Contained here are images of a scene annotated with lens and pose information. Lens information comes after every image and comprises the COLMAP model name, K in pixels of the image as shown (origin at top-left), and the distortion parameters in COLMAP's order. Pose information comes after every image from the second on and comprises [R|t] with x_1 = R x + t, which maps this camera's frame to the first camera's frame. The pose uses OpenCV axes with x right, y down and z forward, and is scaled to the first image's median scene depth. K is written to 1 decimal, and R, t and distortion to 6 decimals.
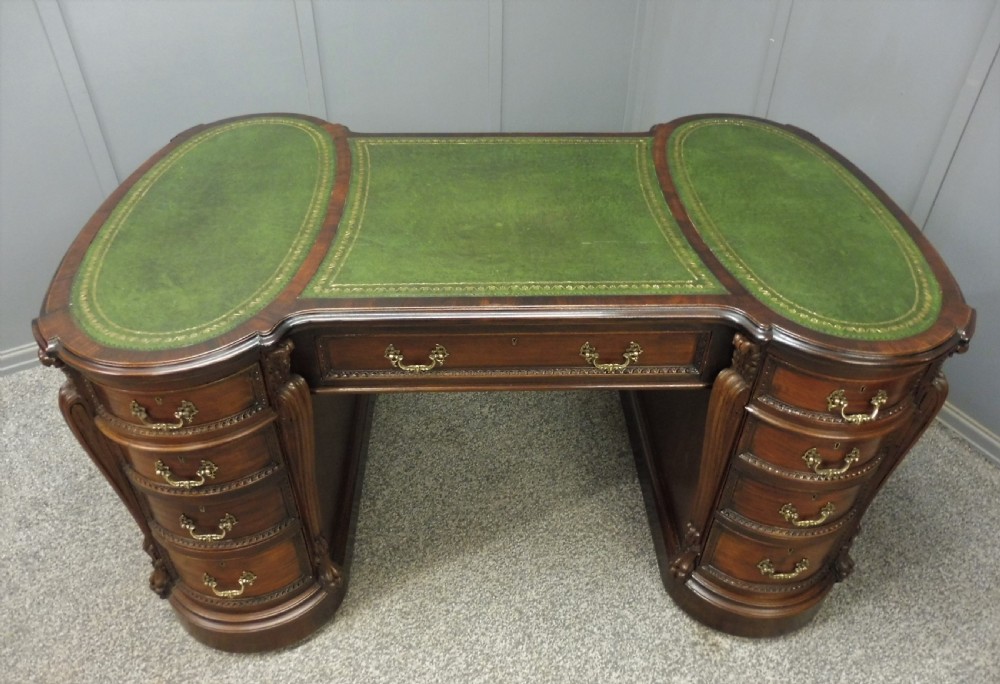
lens RADIAL K [[727.4, 0, 510.2], [0, 727.4, 316.0], [0, 0, 1]] dist [-0.048236, 0.005107]
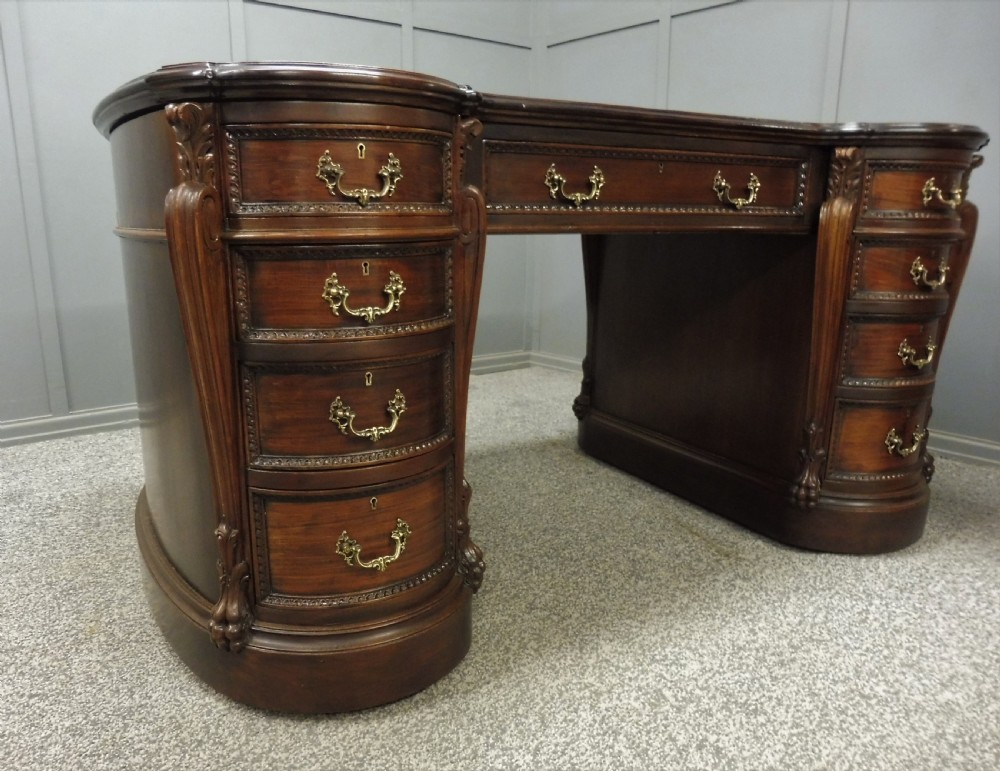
lens RADIAL K [[814.3, 0, 477.0], [0, 814.3, 433.7], [0, 0, 1]] dist [-0.079344, 0.047774]
pose [[0.899923, -0.132708, 0.415364, -0.565849], [0.273875, 0.913255, -0.301592, 0.493691], [-0.339309, 0.385167, 0.858205, 0.260290]]
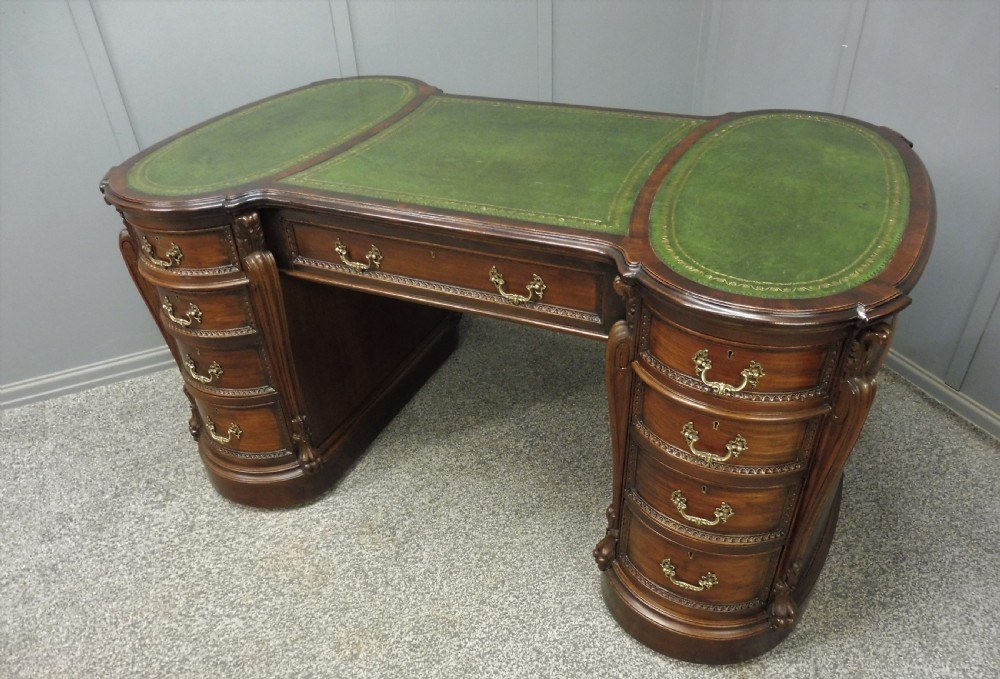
lens RADIAL K [[727.3, 0, 513.0], [0, 727.3, 382.7], [0, 0, 1]] dist [-0.045499, -0.007170]
pose [[0.892050, 0.225076, -0.391902, 0.471303], [-0.229388, 0.972651, 0.036477, 0.126781], [0.389394, 0.057359, 0.919284, 0.059985]]
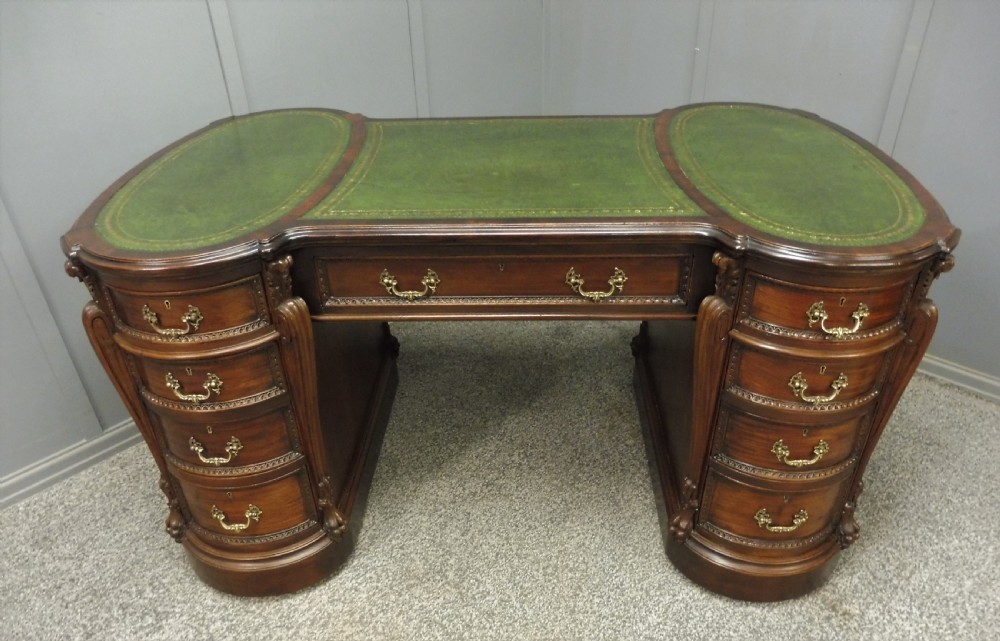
lens RADIAL K [[727.2, 0, 510.0], [0, 727.2, 380.7], [0, 0, 1]] dist [-0.041481, -0.011570]
pose [[0.996783, 0.006300, -0.079905, 0.083806], [-0.010137, 0.998810, -0.047708, 0.204505], [0.079509, 0.048365, 0.995660, -0.026181]]
